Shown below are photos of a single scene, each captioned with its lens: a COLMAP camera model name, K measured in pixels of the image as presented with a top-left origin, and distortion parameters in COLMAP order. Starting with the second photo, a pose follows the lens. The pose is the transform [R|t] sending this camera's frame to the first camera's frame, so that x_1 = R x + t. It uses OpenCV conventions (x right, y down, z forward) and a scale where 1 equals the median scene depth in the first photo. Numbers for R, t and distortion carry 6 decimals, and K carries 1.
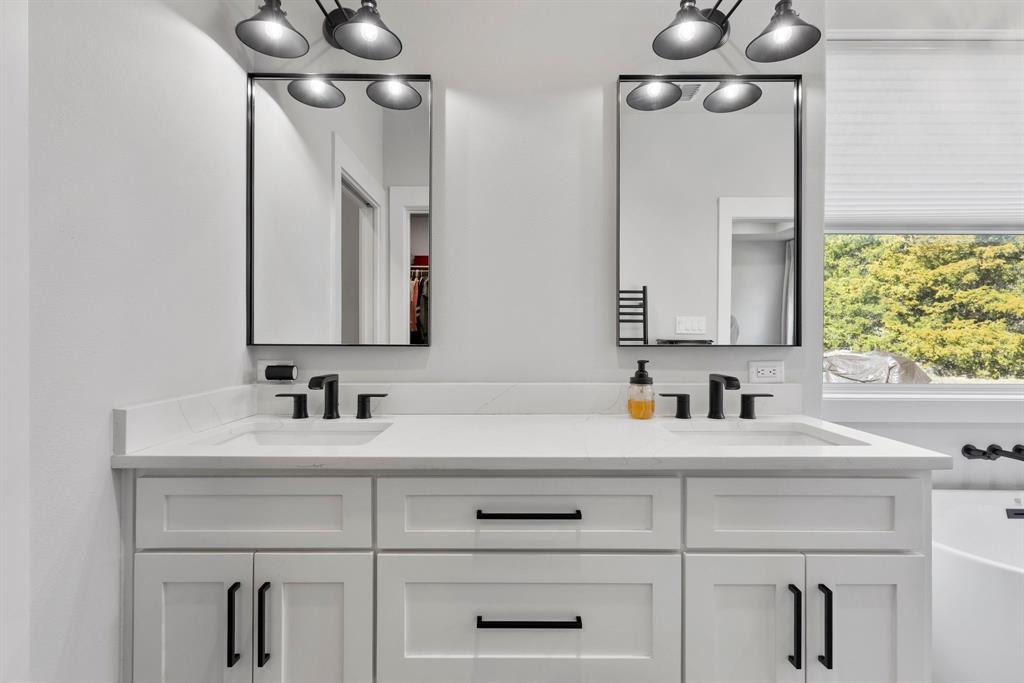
lens RADIAL K [[454.6, 0, 511.9], [0, 454.6, 342.2], [0, 0, 1]] dist [-0.002645, 0.001461]
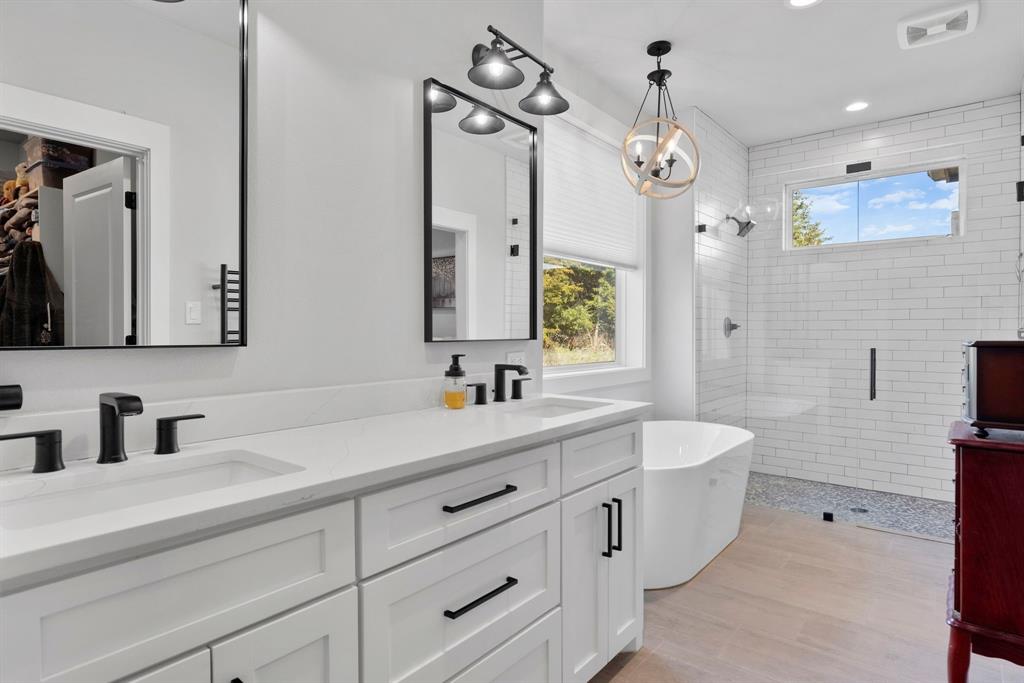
lens RADIAL K [[537.3, 0, 513.5], [0, 537.3, 341.5], [0, 0, 1]] dist [-0.002821, -0.000760]
pose [[0.639033, -0.015622, 0.769020, -0.643229], [0.008158, 0.999875, 0.013533, -0.007697], [-0.769136, -0.002375, 0.639081, 0.089091]]
